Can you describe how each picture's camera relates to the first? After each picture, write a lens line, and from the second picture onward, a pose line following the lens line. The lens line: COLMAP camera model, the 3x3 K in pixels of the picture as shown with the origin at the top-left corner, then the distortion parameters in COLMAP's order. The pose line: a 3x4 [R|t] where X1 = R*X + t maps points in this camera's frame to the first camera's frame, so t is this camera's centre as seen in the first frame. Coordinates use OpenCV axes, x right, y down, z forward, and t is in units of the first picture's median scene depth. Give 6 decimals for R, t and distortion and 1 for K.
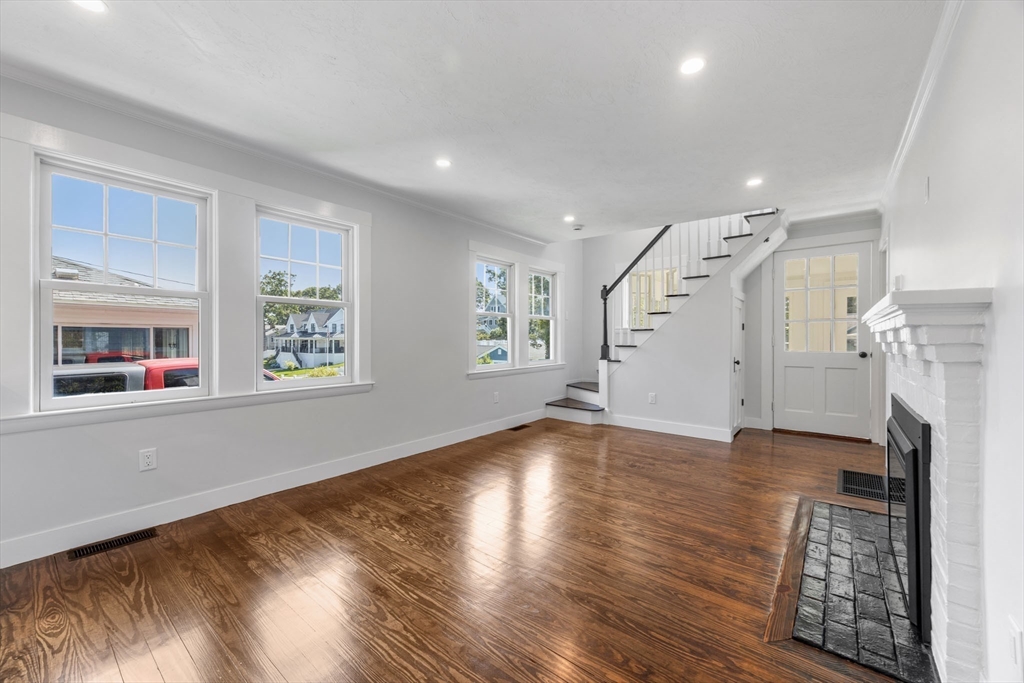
lens RADIAL K [[404.2, 0, 516.7], [0, 404.2, 339.7], [0, 0, 1]] dist [0.000239, -0.000200]
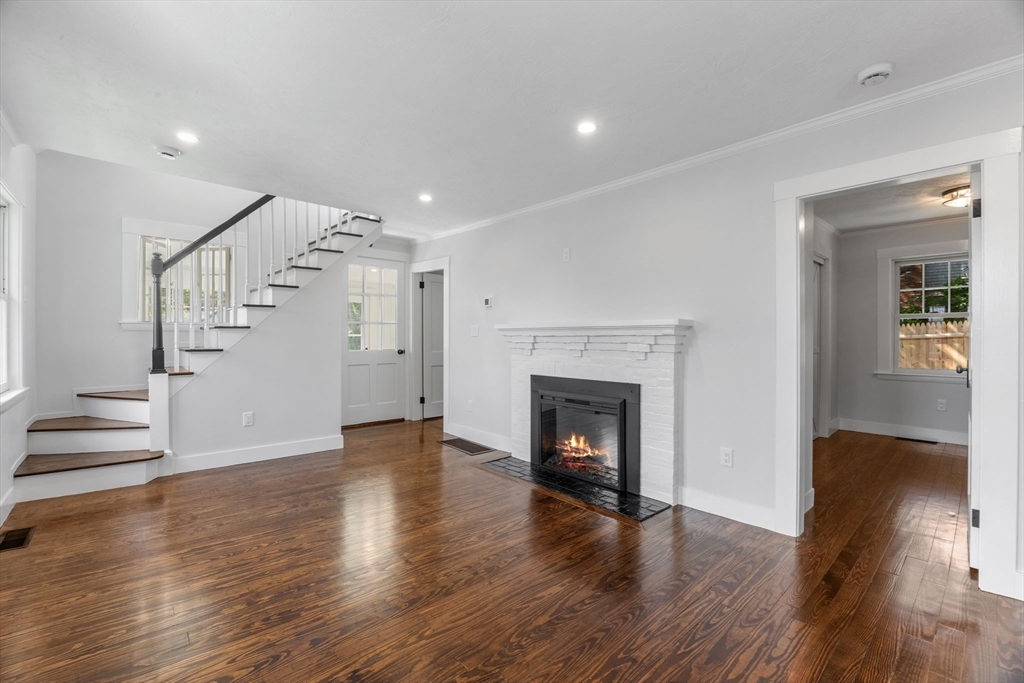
lens RADIAL K [[437.7, 0, 510.6], [0, 437.7, 337.9], [0, 0, 1]] dist [-0.018102, 0.000157]
pose [[0.174756, -0.002380, 0.984609, -0.402670], [-0.000597, 0.999997, 0.002523, -0.007791], [-0.984612, -0.001029, 0.174754, 0.416739]]
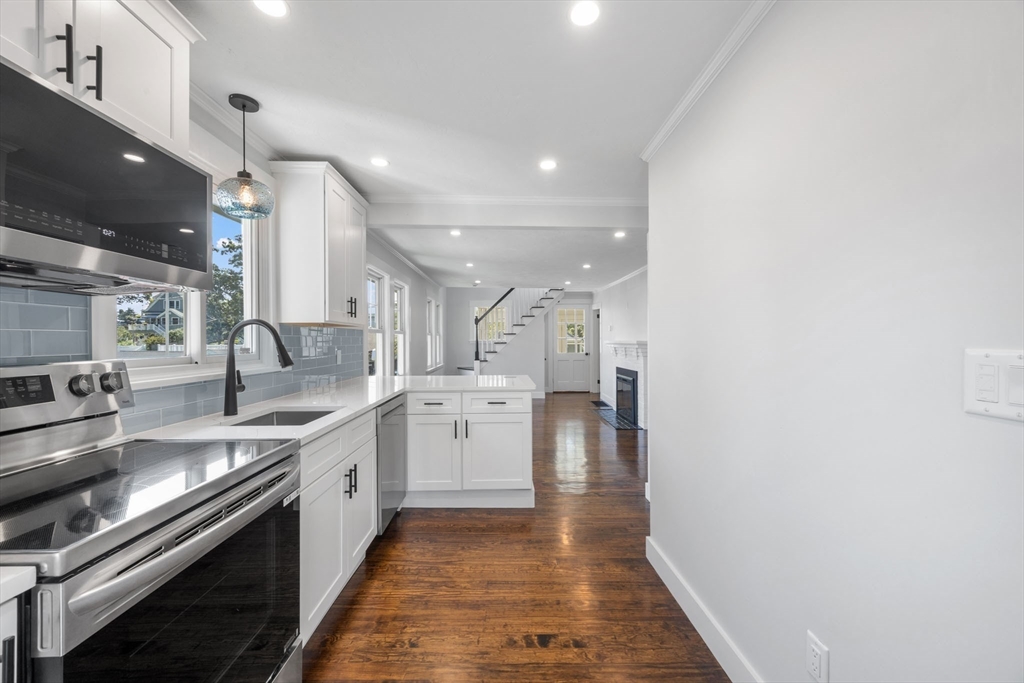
lens RADIAL K [[408.1, 0, 512.0], [0, 408.1, 341.5], [0, 0, 1]] dist [0.005954, -0.000181]
pose [[0.772877, -0.003880, 0.634545, -0.889249], [0.003111, 0.999992, 0.002326, -0.038440], [-0.634549, 0.000176, 0.772883, -0.486709]]
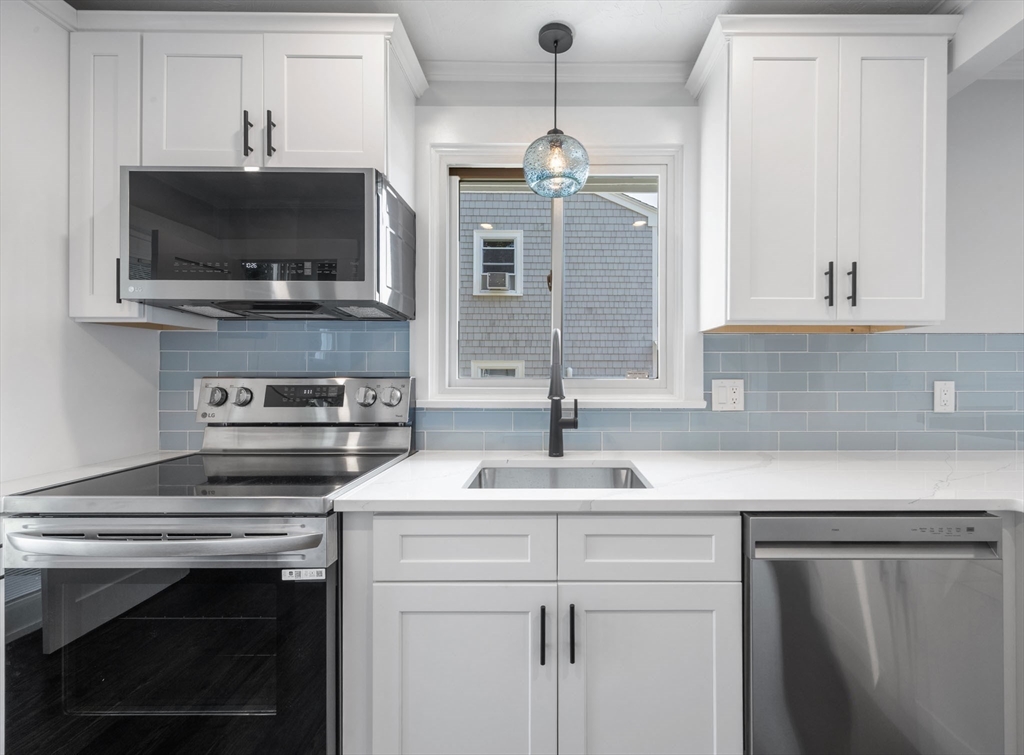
lens RADIAL K [[457.1, 0, 557.3], [0, 457.1, 369.9], [0, 0, 1]] dist [0.001503, 0.000166]
pose [[0.620390, -0.000054, -0.784293, -0.548622], [-0.002856, 0.999993, -0.002328, -0.029947], [0.784288, 0.003685, 0.620386, -0.189764]]
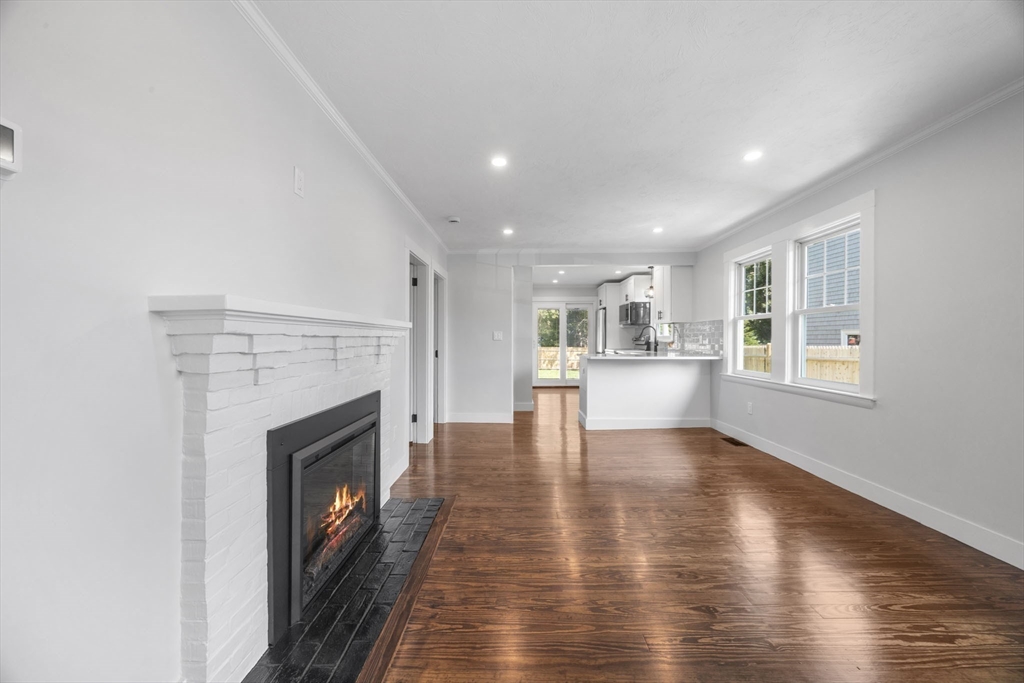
lens RADIAL K [[387.5, 0, 517.4], [0, 387.5, 341.0], [0, 0, 1]] dist [-0.001676, -0.000051]
pose [[-0.787477, -0.000663, -0.616343, 0.528665], [-0.004778, 0.999976, 0.005028, -0.006983], [0.616325, 0.006904, -0.787462, 0.911064]]
